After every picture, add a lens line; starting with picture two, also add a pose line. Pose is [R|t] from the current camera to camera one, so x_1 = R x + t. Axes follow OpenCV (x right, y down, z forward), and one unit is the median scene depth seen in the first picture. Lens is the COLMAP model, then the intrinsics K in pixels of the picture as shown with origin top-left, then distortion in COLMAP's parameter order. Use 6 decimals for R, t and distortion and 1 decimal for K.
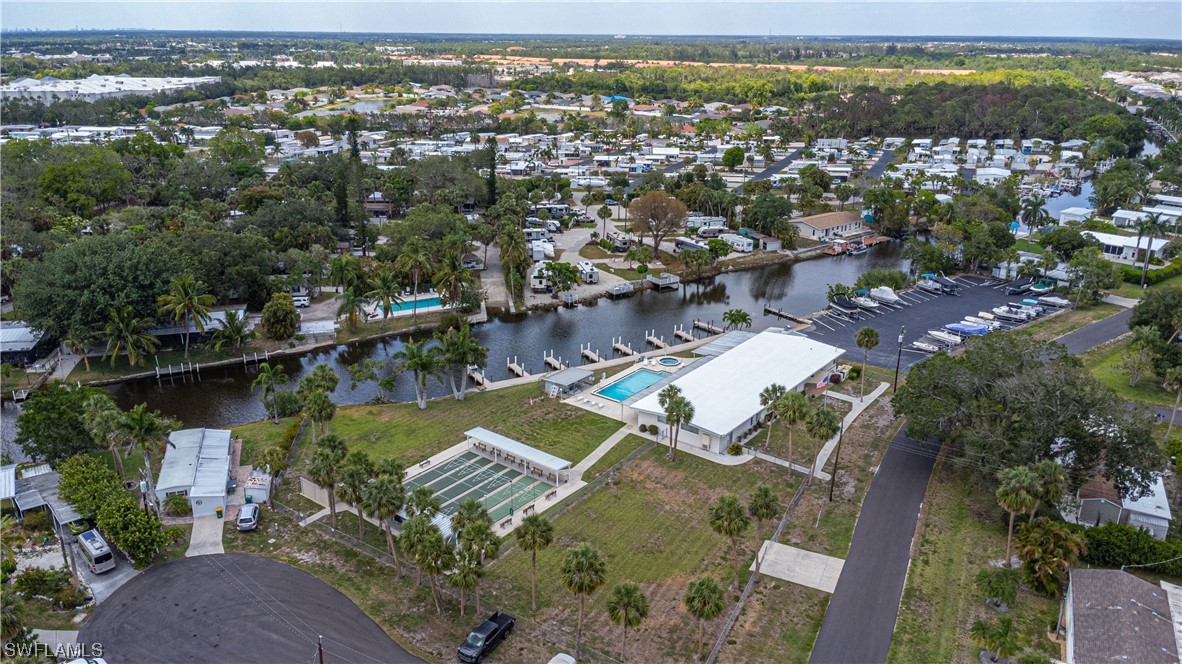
lens RADIAL K [[863.7, 0, 592.0], [0, 863.7, 334.9], [0, 0, 1]] dist [0.000352, 0.000450]
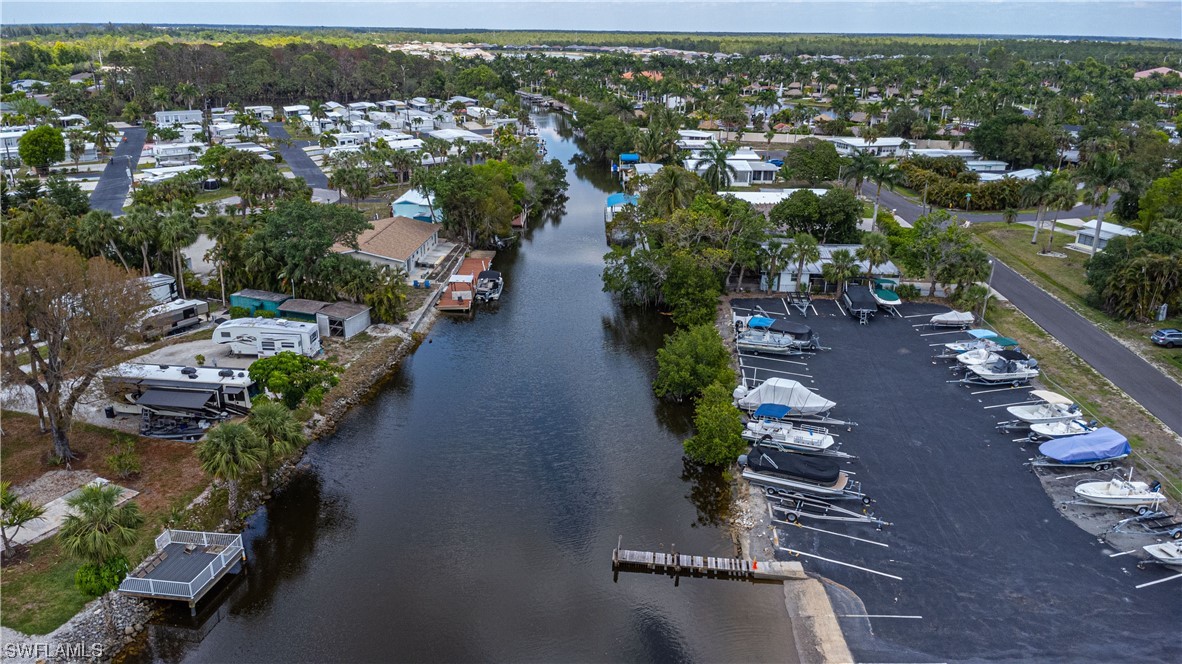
lens RADIAL K [[863.7, 0, 591.2], [0, 863.7, 327.7], [0, 0, 1]] dist [0.000352, 0.000450]
pose [[0.679794, -0.237725, 0.693806, 0.001658], [0.236109, 0.966583, 0.099849, -0.145316], [-0.694358, 0.095937, 0.713207, 0.792603]]
